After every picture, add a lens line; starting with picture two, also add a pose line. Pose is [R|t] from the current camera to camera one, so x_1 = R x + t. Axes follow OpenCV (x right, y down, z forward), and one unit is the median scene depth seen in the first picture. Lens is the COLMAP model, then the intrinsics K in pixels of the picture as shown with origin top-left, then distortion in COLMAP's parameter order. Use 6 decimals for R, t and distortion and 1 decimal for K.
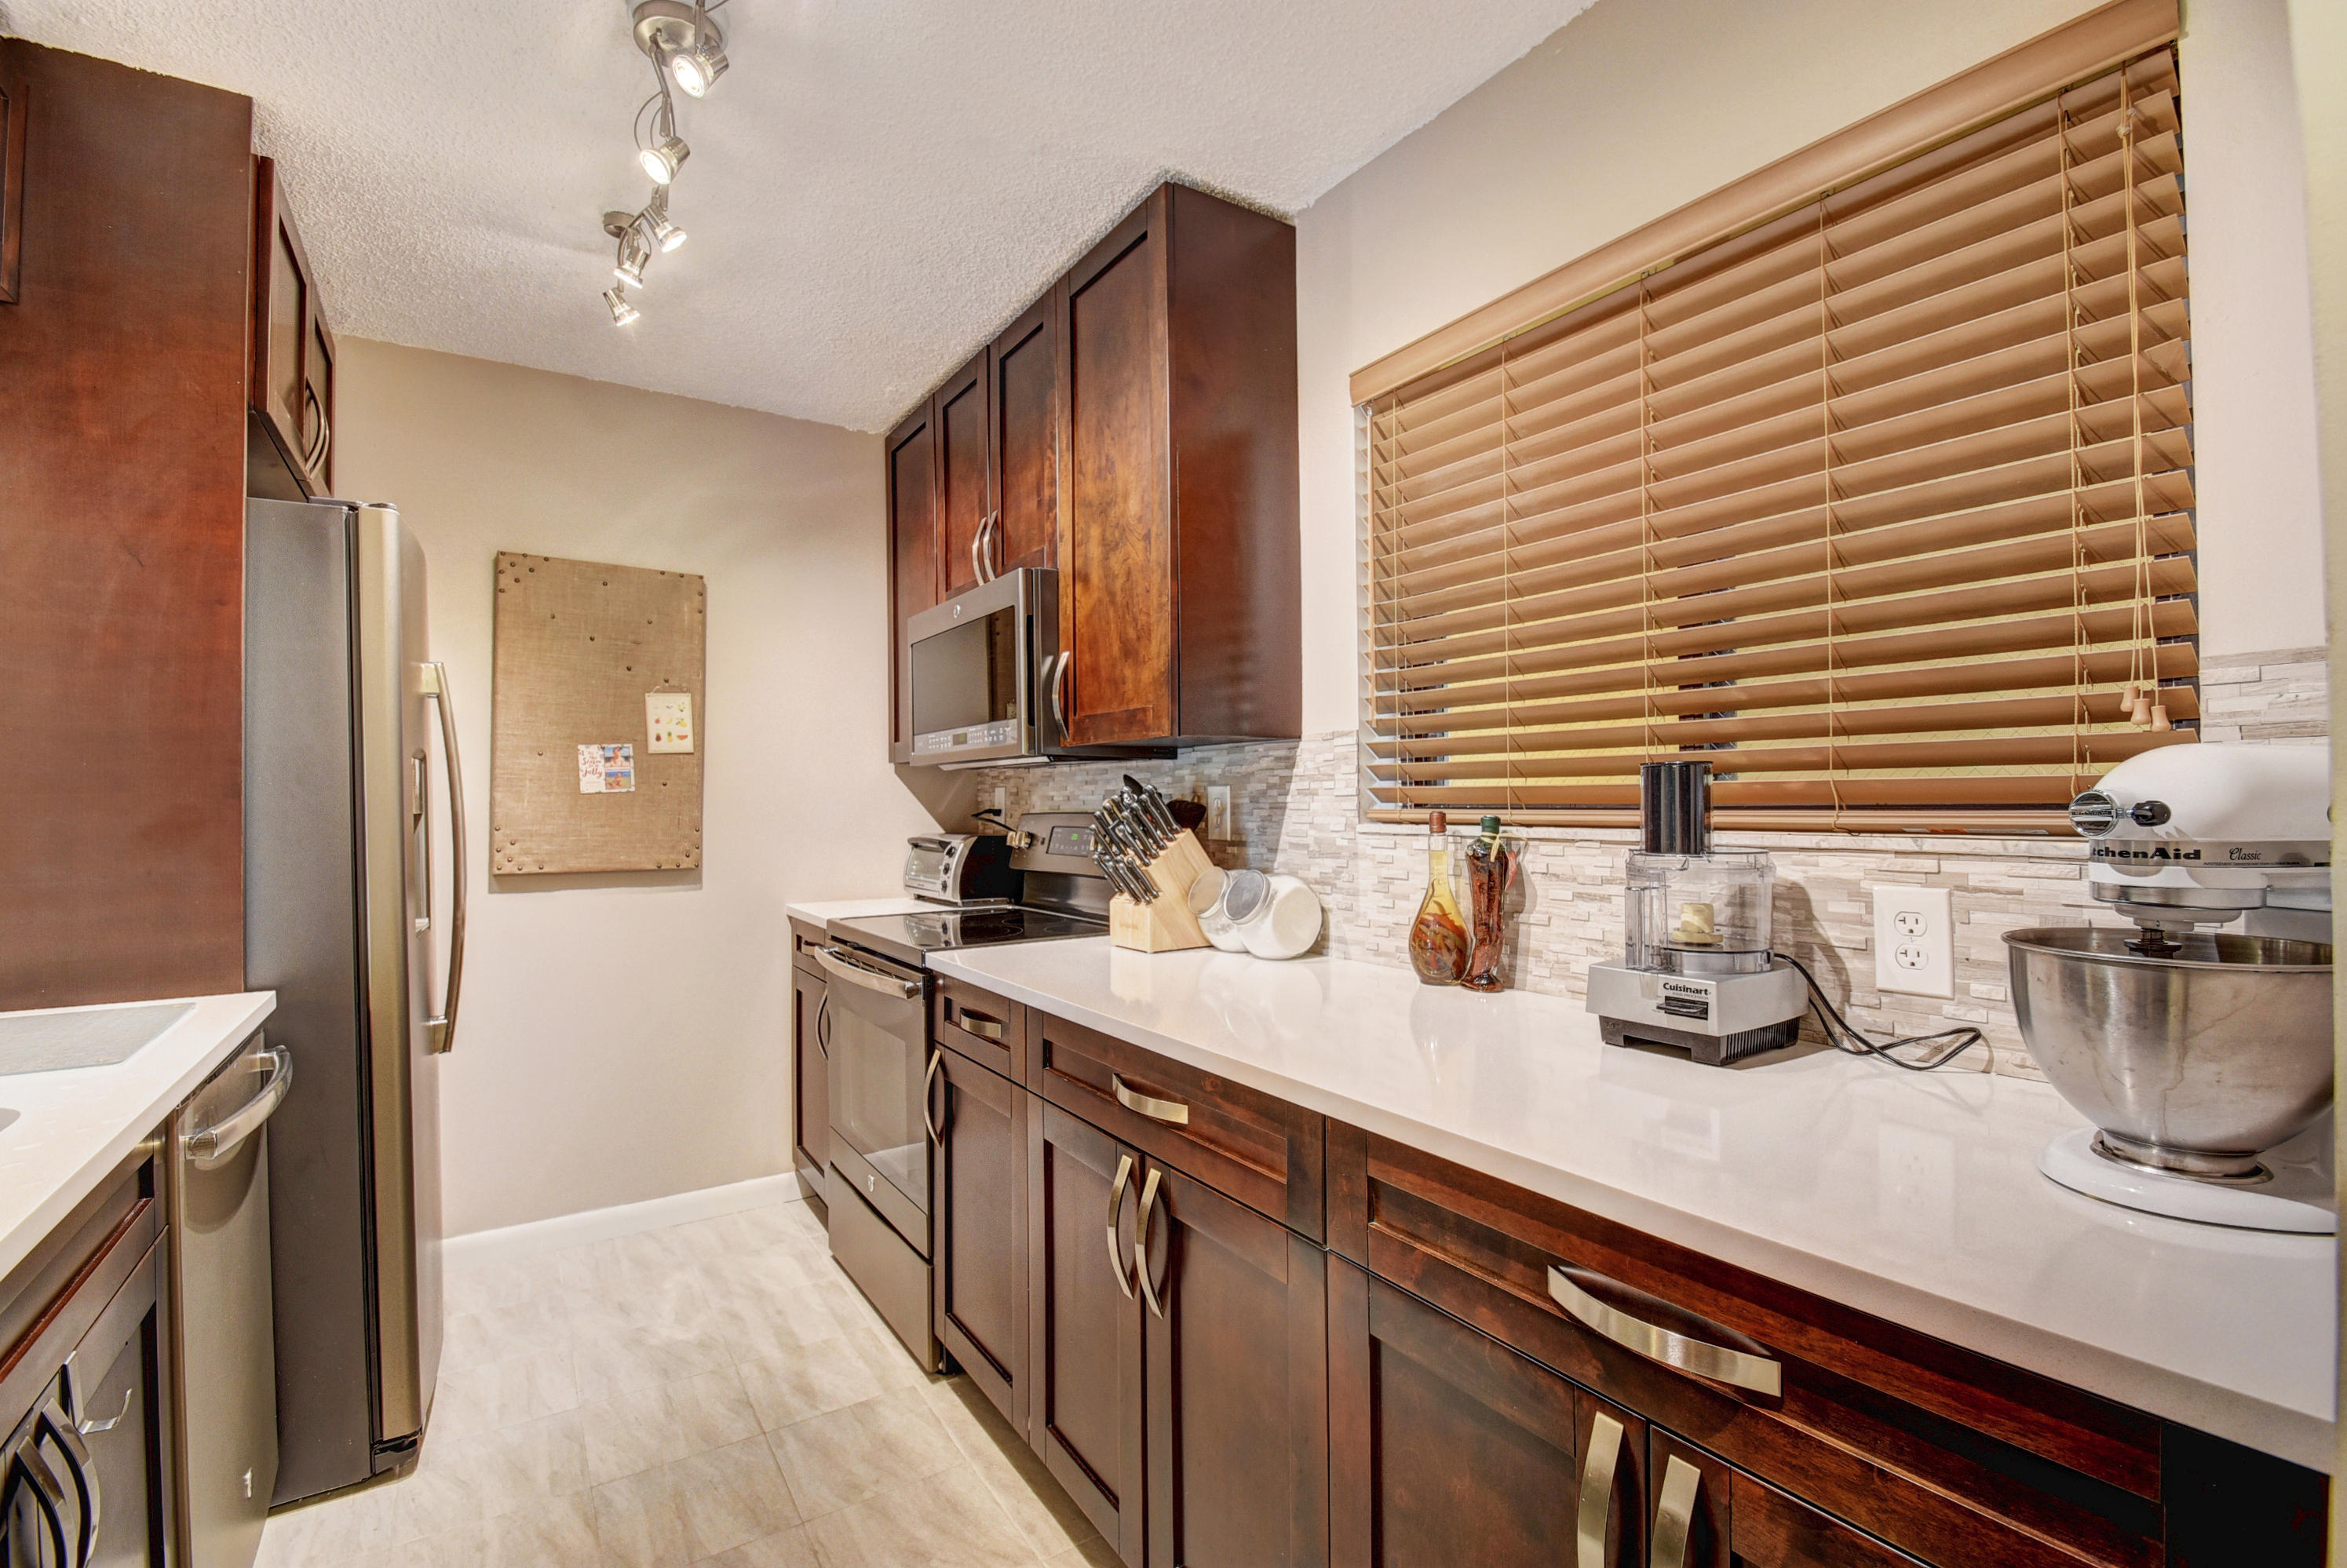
lens RADIAL K [[1037.3, 0, 1162.5], [0, 1037.3, 787.6], [0, 0, 1]] dist [0.024226, -0.022452]
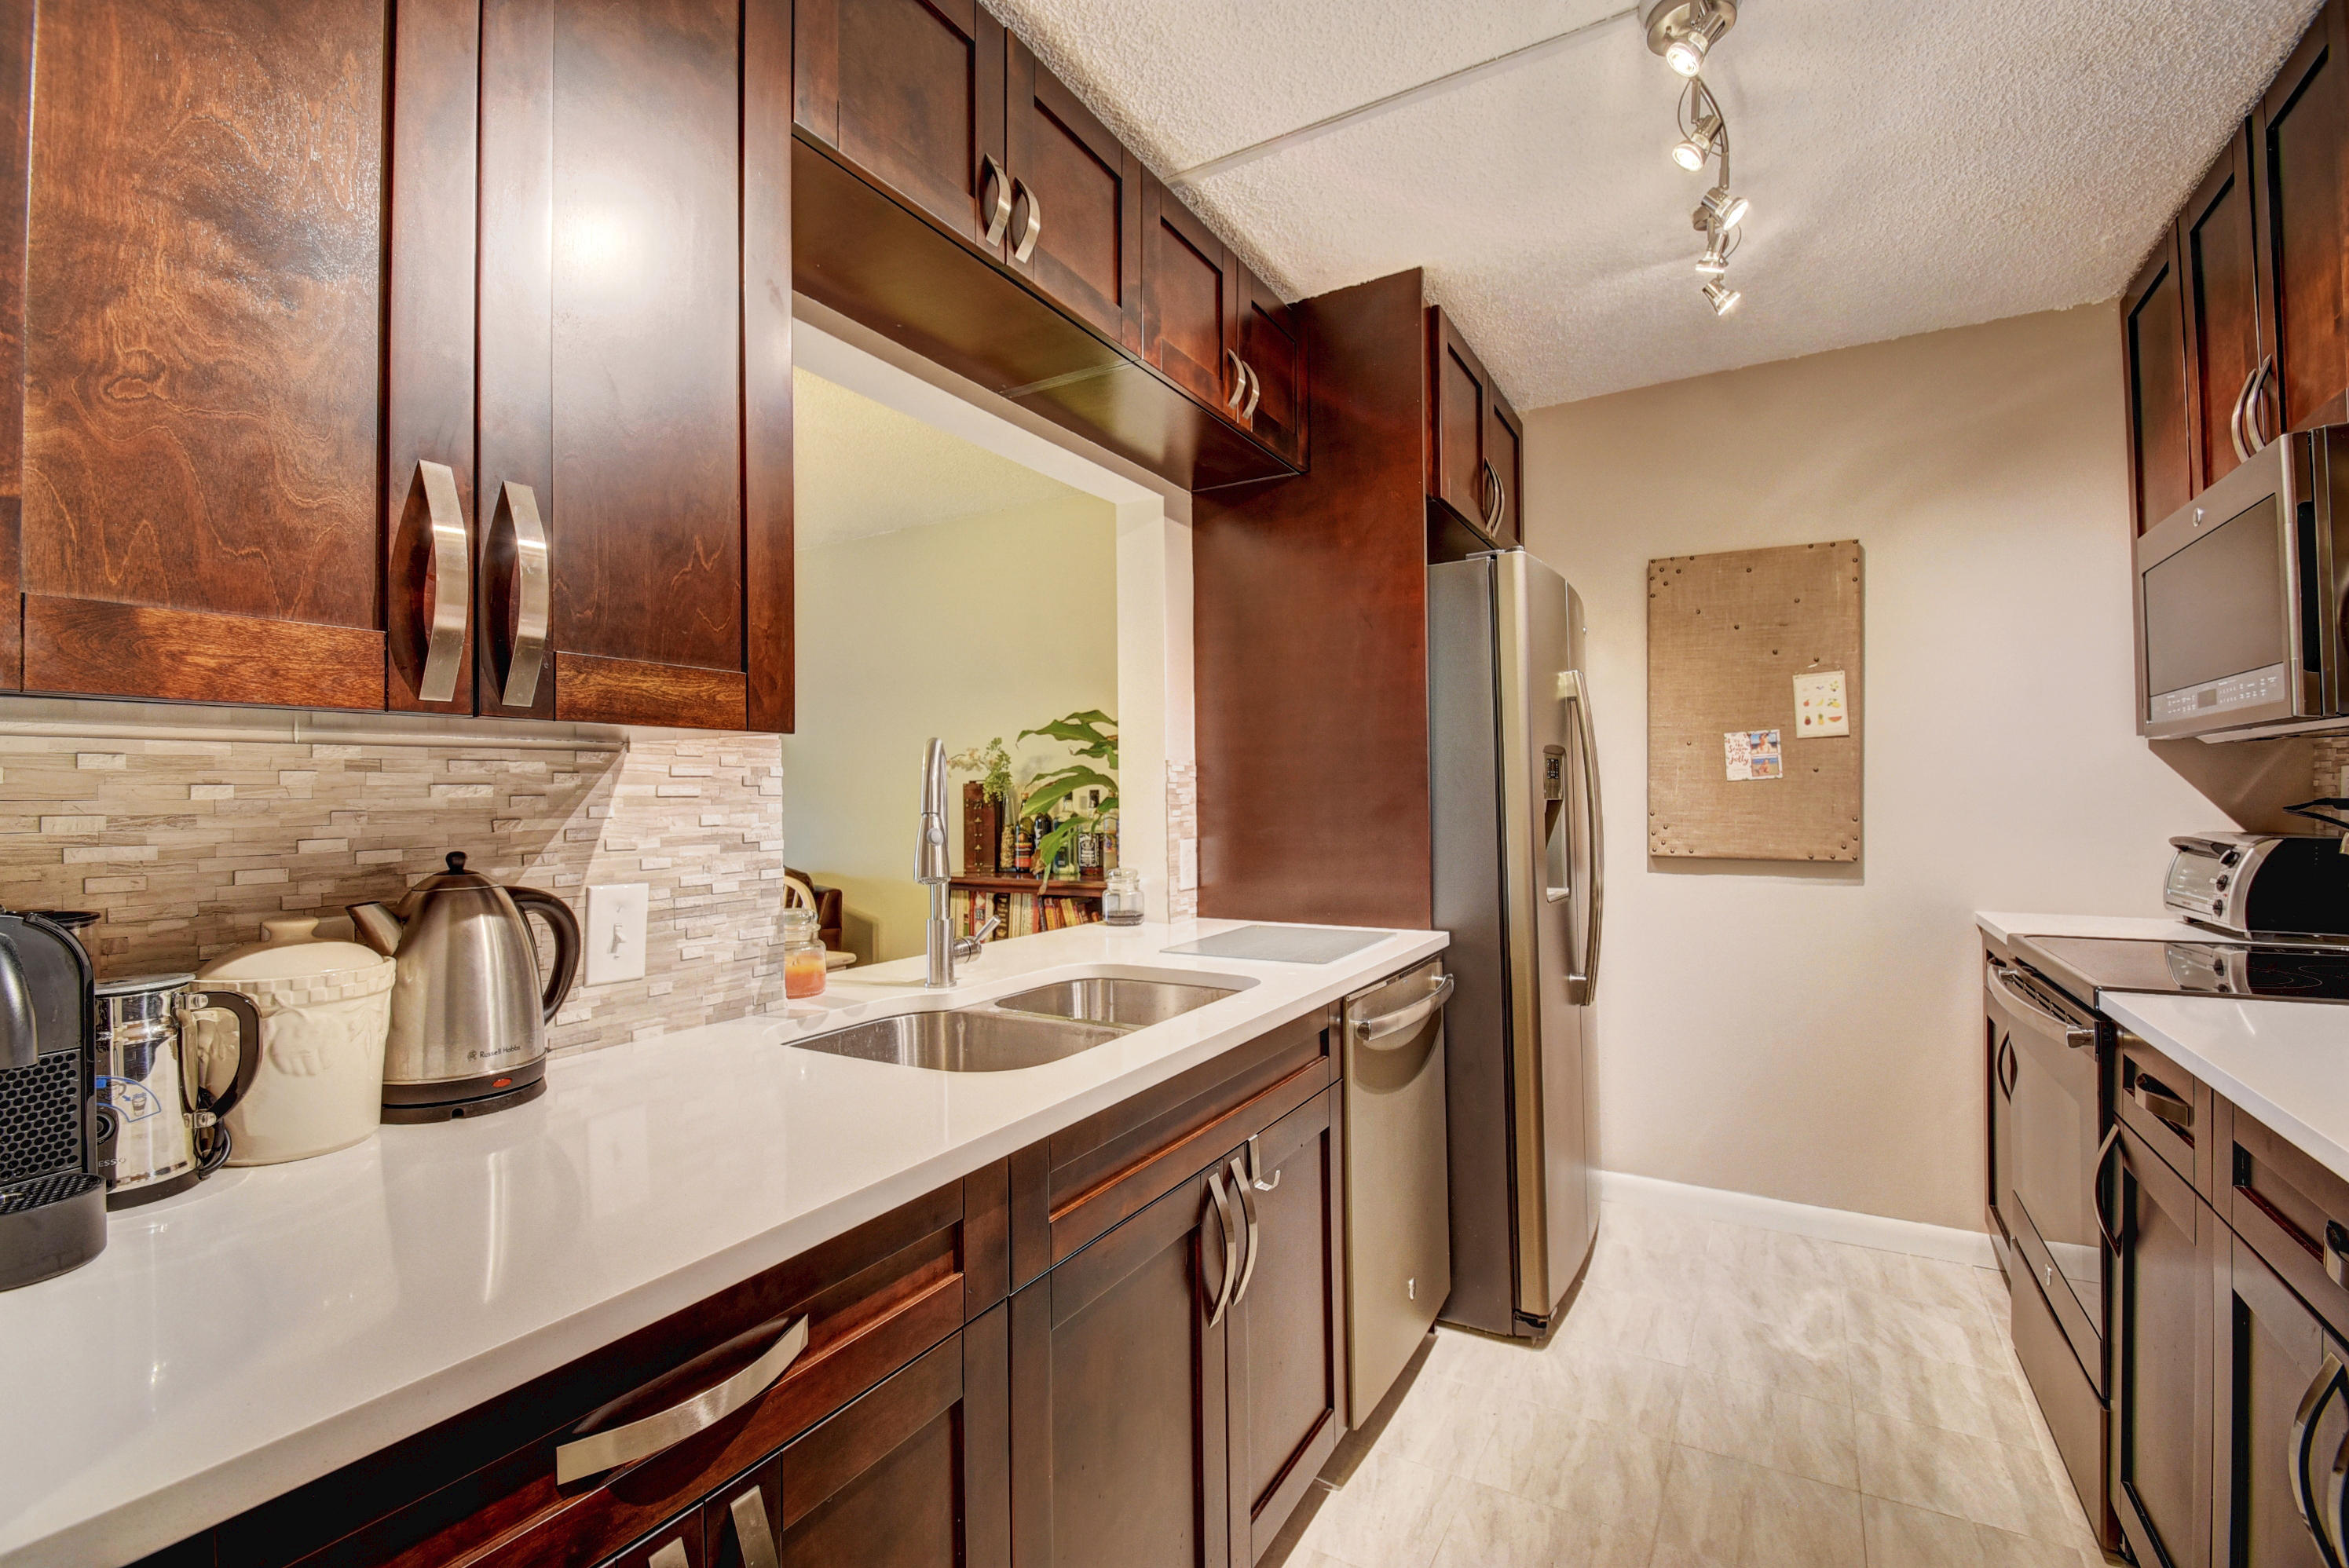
lens RADIAL K [[1038.2, 0, 1163.5], [0, 1038.2, 787.6], [0, 0, 1]] dist [0.024226, -0.022452]
pose [[0.442626, -0.004718, -0.896694, 0.116444], [0.016180, 0.999865, 0.002726, 0.000619], [0.896560, -0.015715, 0.442643, 0.057054]]
